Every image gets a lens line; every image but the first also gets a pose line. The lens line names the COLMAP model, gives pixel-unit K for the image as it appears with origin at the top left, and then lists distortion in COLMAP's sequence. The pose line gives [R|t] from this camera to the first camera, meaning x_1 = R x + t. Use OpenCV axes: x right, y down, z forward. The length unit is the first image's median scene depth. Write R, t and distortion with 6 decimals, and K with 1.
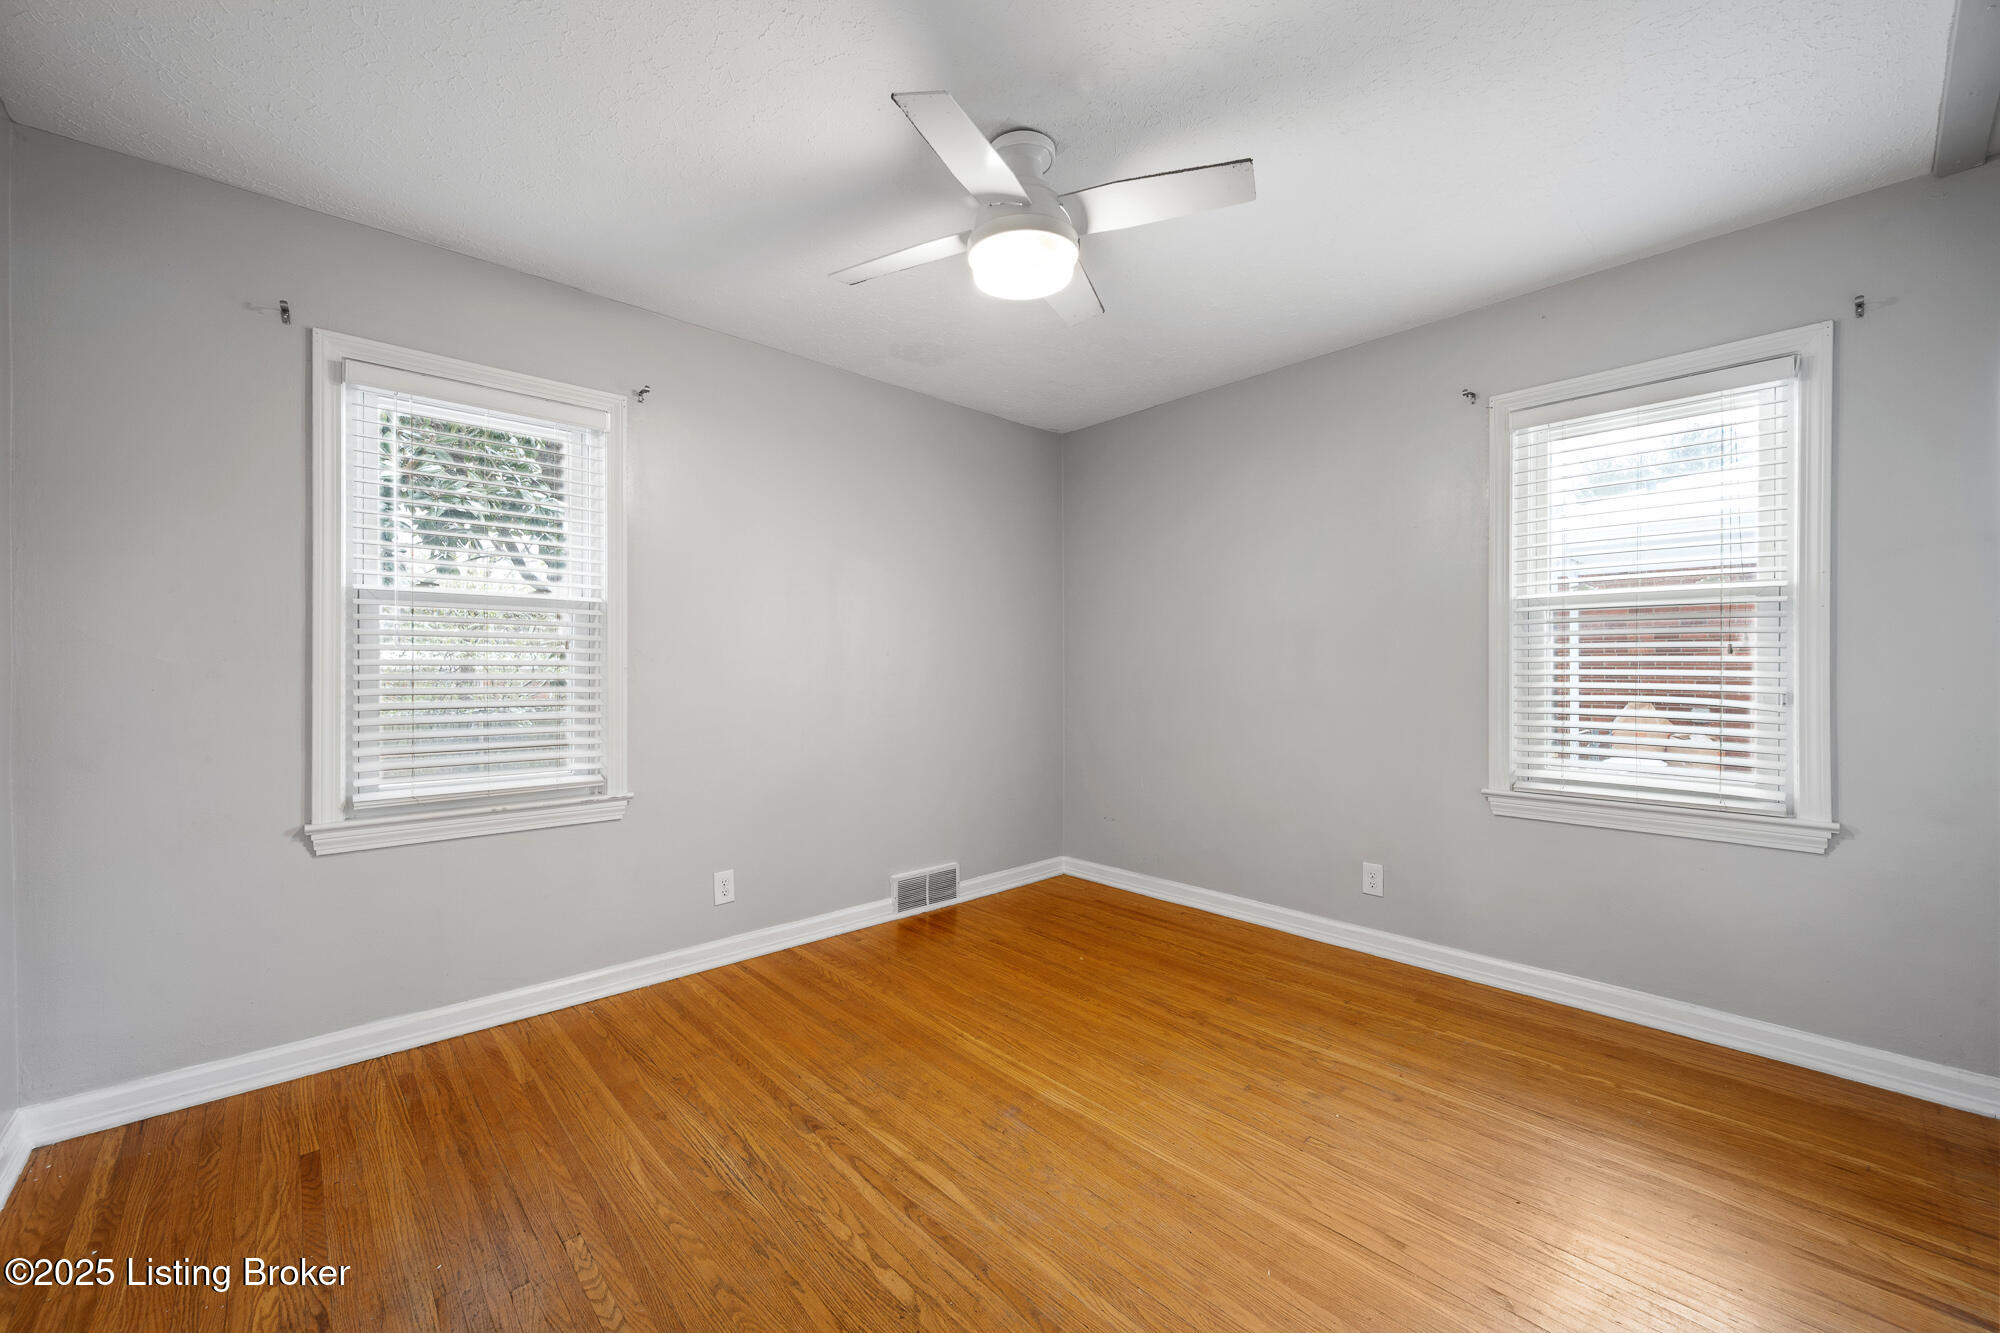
lens RADIAL K [[782.6, 0, 1000.0], [0, 782.6, 666.5], [0, 0, 1]] dist [-0.000171, 0.000219]
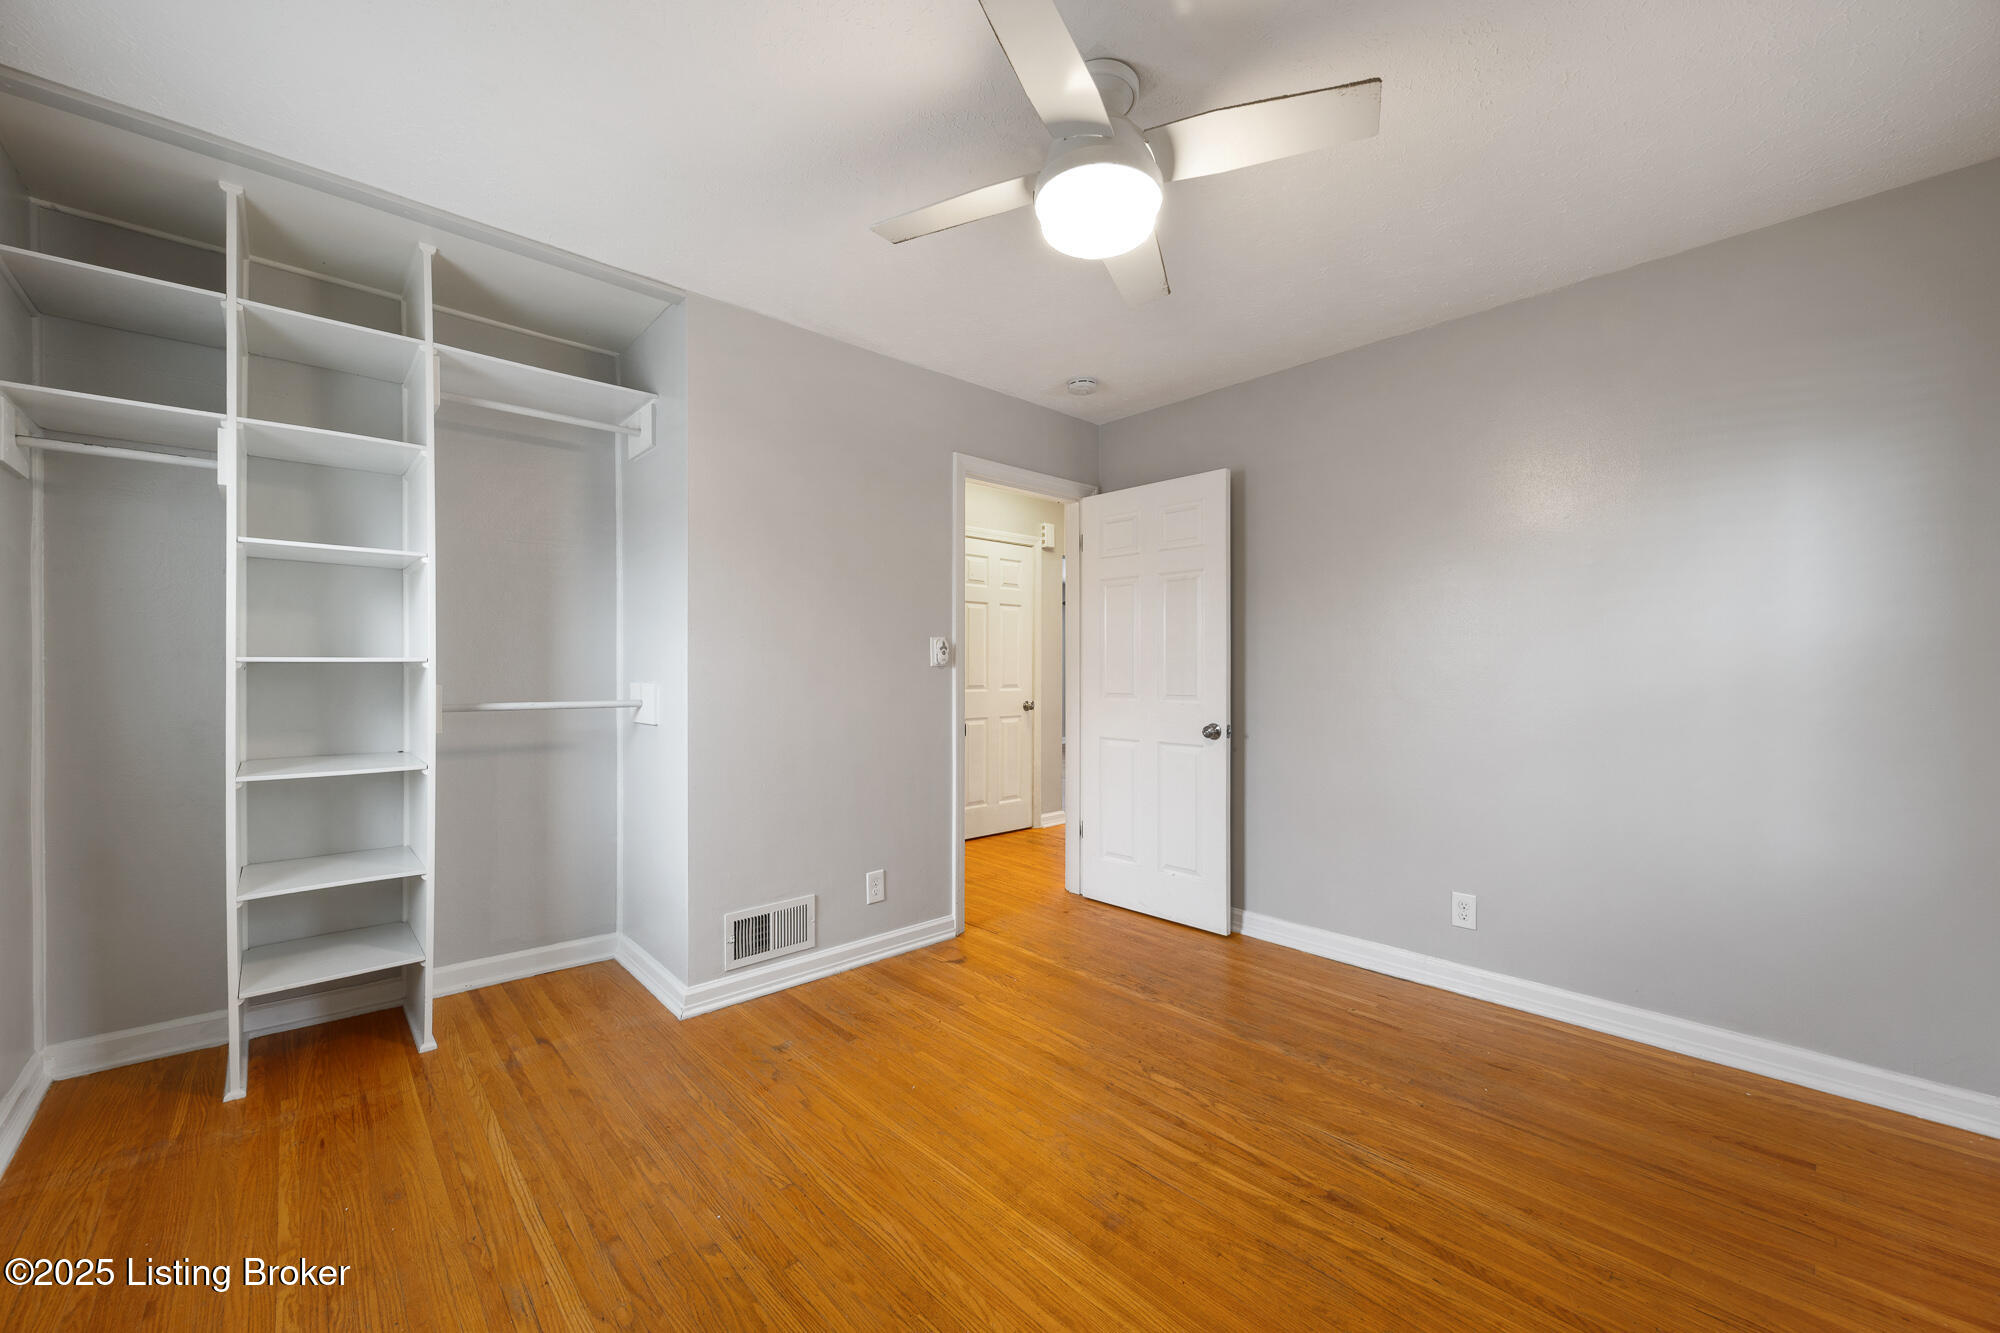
lens RADIAL K [[782.6, 0, 1000.0], [0, 782.6, 666.5], [0, 0, 1]] dist [-0.000171, 0.000219]
pose [[-0.999989, -0.001060, 0.004474, 0.137608], [-0.001095, 0.999967, -0.008024, -0.001520], [-0.004466, -0.008029, -0.999958, 1.928288]]
